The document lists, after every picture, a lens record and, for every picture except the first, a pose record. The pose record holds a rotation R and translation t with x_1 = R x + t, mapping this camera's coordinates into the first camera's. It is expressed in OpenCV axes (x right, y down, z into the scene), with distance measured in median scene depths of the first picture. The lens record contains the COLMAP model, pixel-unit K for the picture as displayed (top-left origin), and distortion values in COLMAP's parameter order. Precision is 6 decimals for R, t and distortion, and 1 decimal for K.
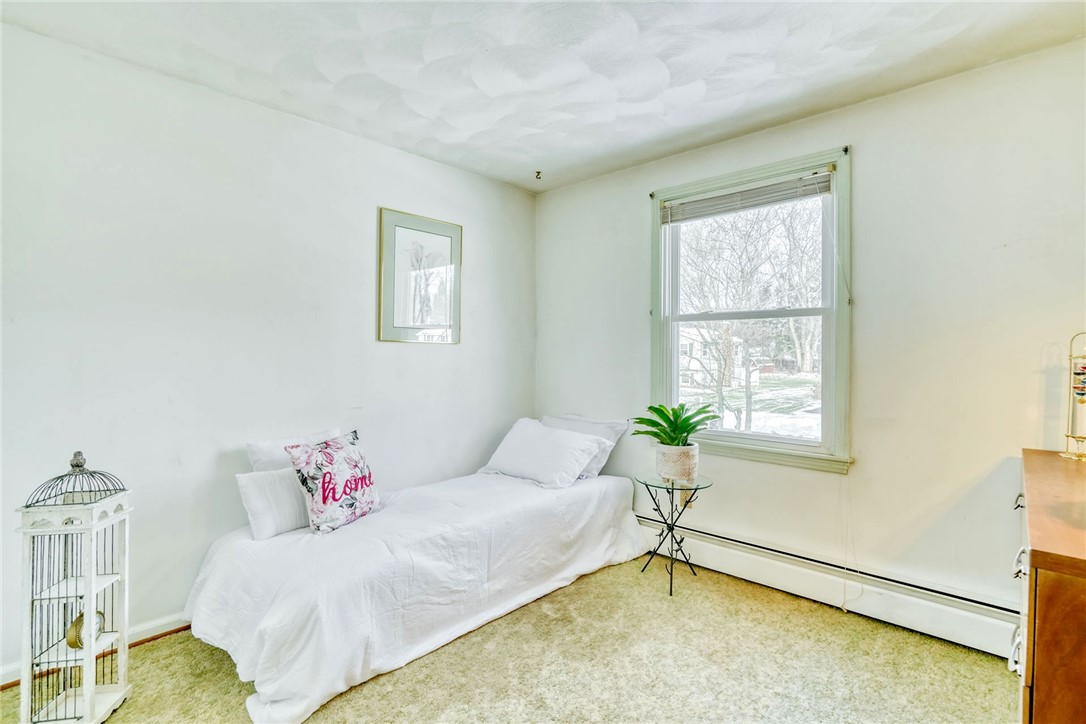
lens RADIAL K [[516.9, 0, 542.8], [0, 516.9, 350.1], [0, 0, 1]] dist [-0.016889, 0.000373]
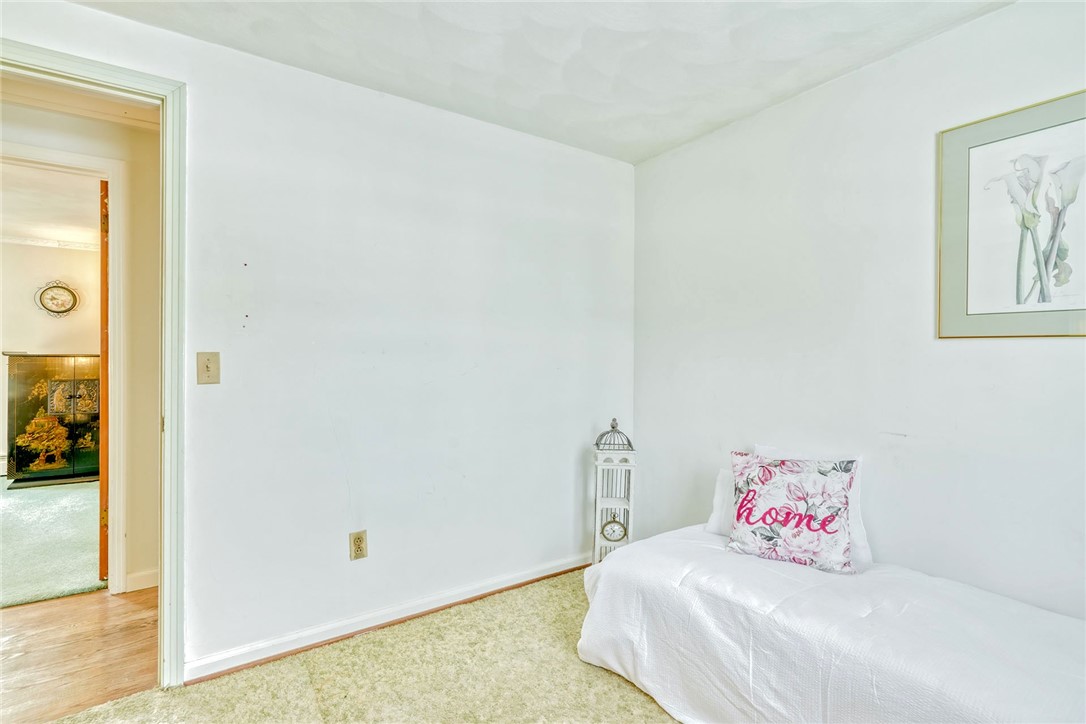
lens RADIAL K [[516.9, 0, 542.8], [0, 516.9, 350.1], [0, 0, 1]] dist [-0.016889, 0.000373]
pose [[-0.222561, -0.017955, -0.974753, 0.547489], [0.002676, 0.999815, -0.019028, 0.010153], [0.974915, -0.006843, -0.222472, 0.854423]]
